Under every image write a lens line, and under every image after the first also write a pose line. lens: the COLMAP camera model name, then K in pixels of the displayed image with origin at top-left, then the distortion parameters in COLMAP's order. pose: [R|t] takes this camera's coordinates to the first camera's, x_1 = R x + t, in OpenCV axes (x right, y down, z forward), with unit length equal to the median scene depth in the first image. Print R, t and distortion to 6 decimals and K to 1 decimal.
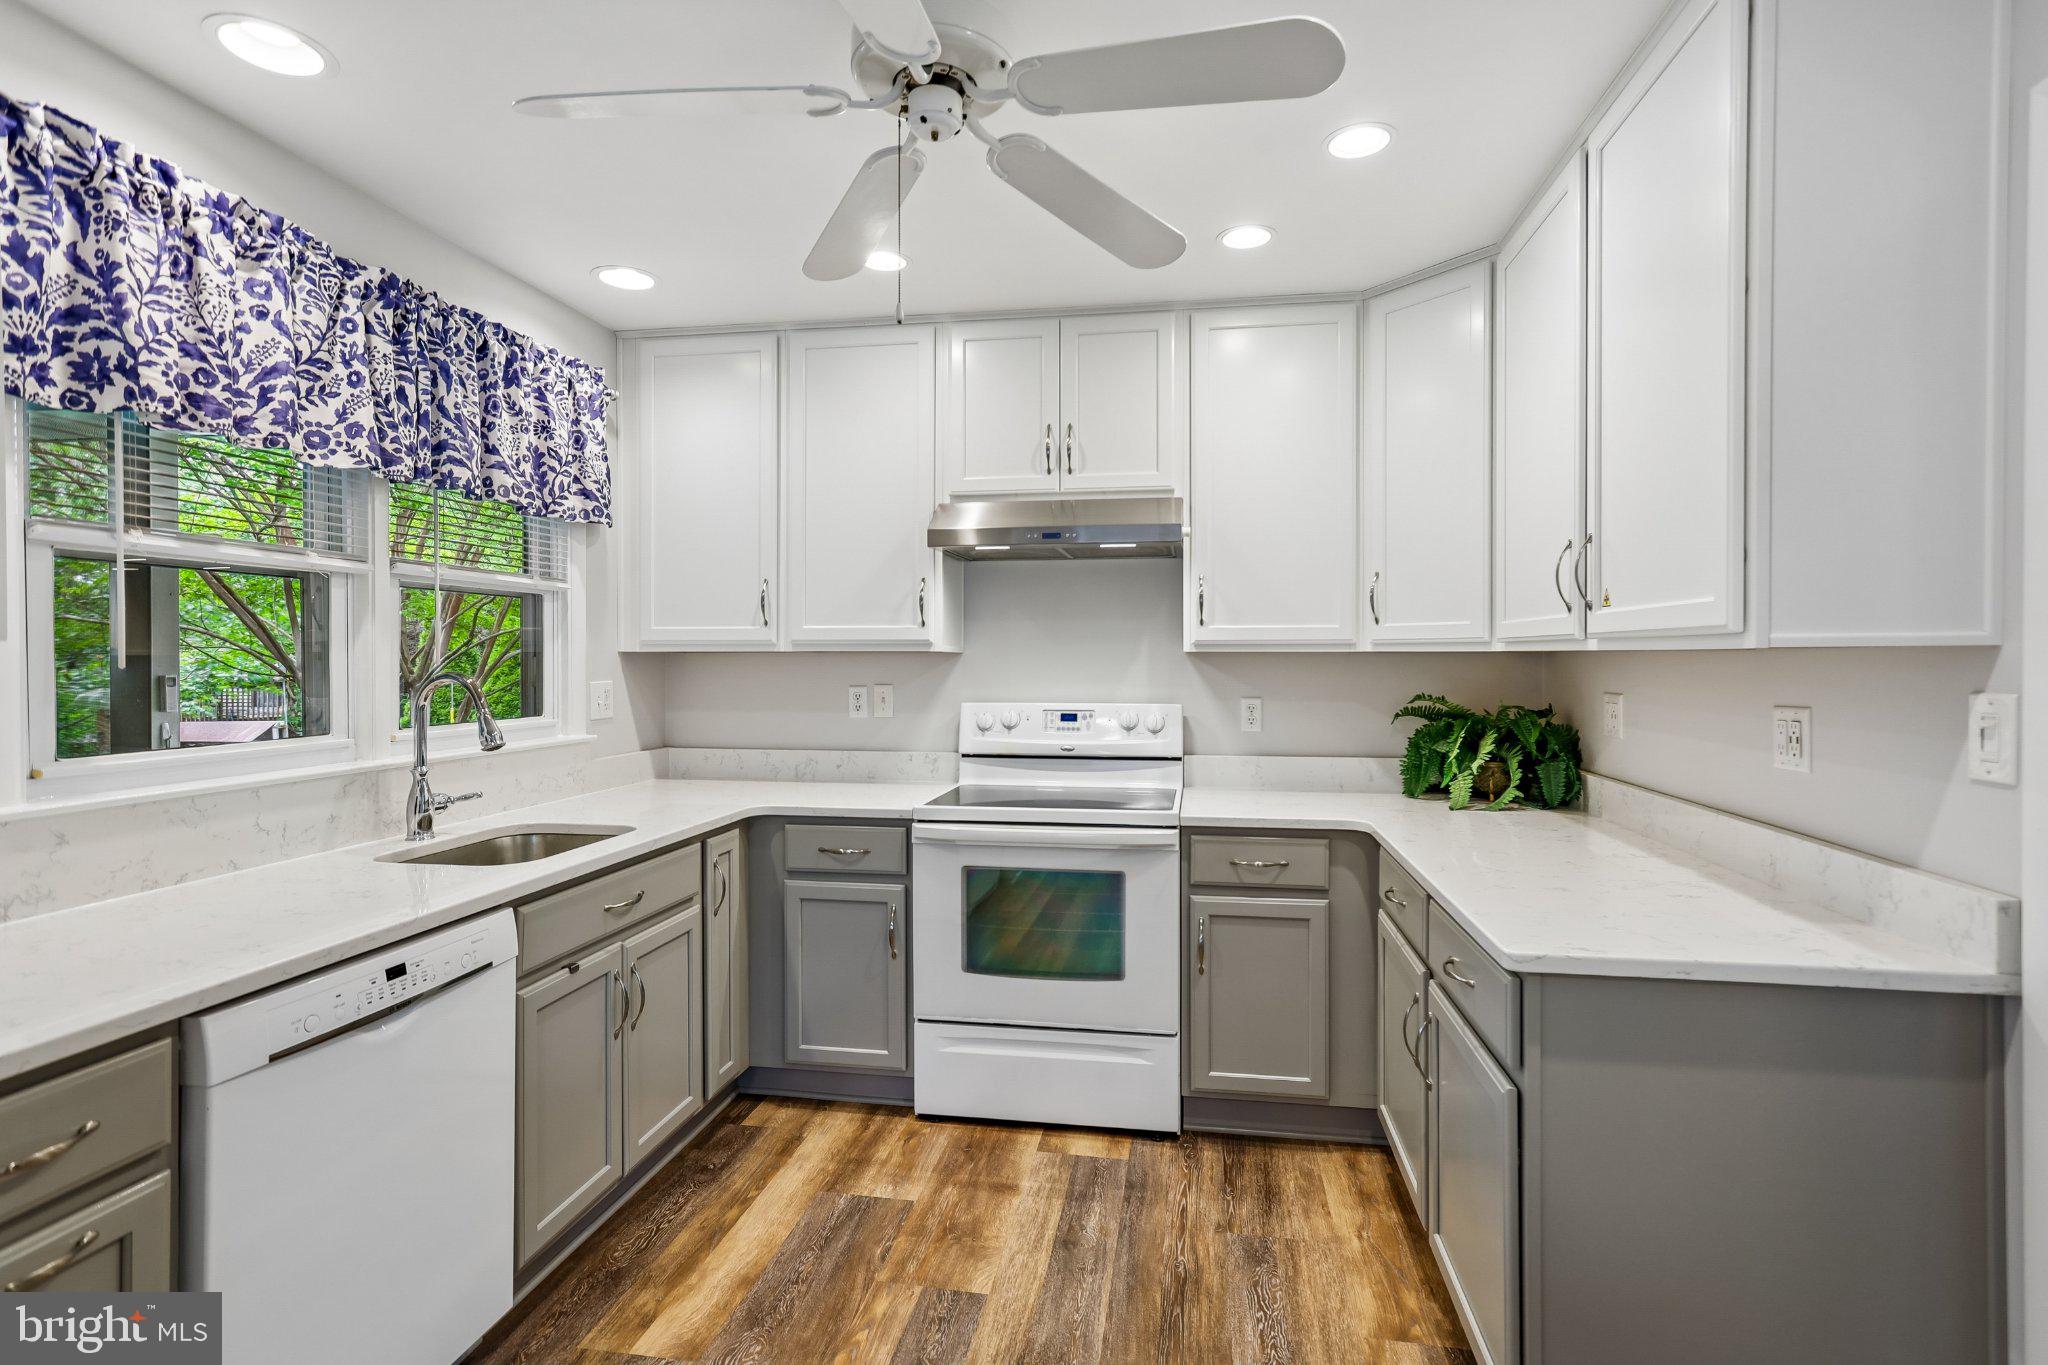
lens RADIAL K [[996.7, 0, 1036.1], [0, 996.7, 676.2], [0, 0, 1]] dist [-0.015772, 0.004444]
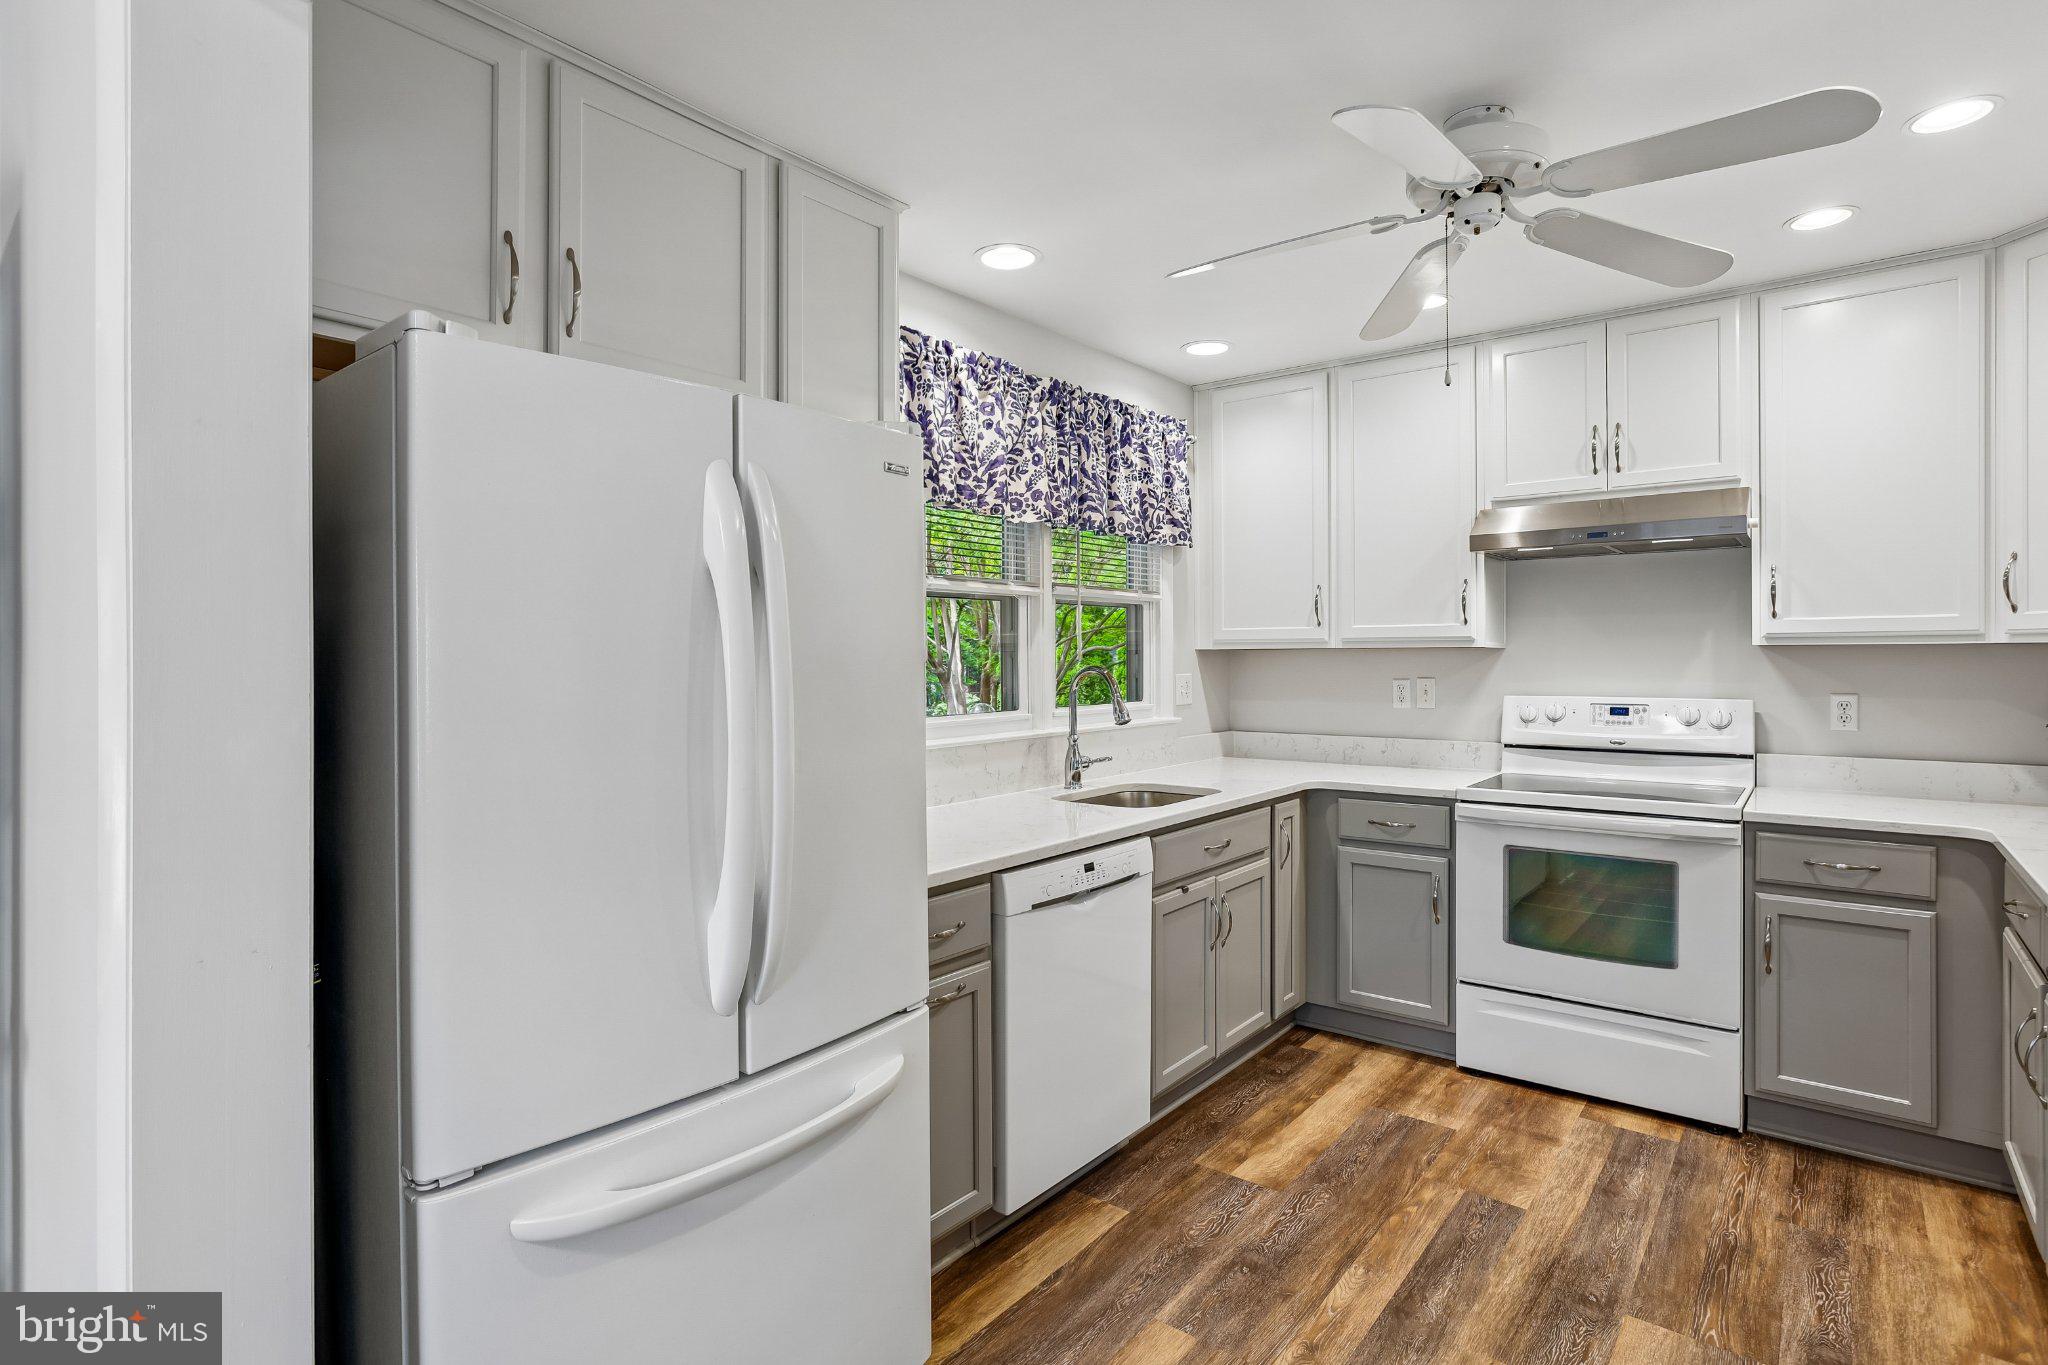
lens RADIAL K [[1042.1, 0, 1031.0], [0, 1042.1, 663.4], [0, 0, 1]] dist [-0.031829, 0.019521]
pose [[0.875789, -0.001386, -0.482693, 0.020768], [-0.002352, 0.999972, -0.007137, 0.002375], [0.482689, 0.007386, 0.875761, -0.261638]]
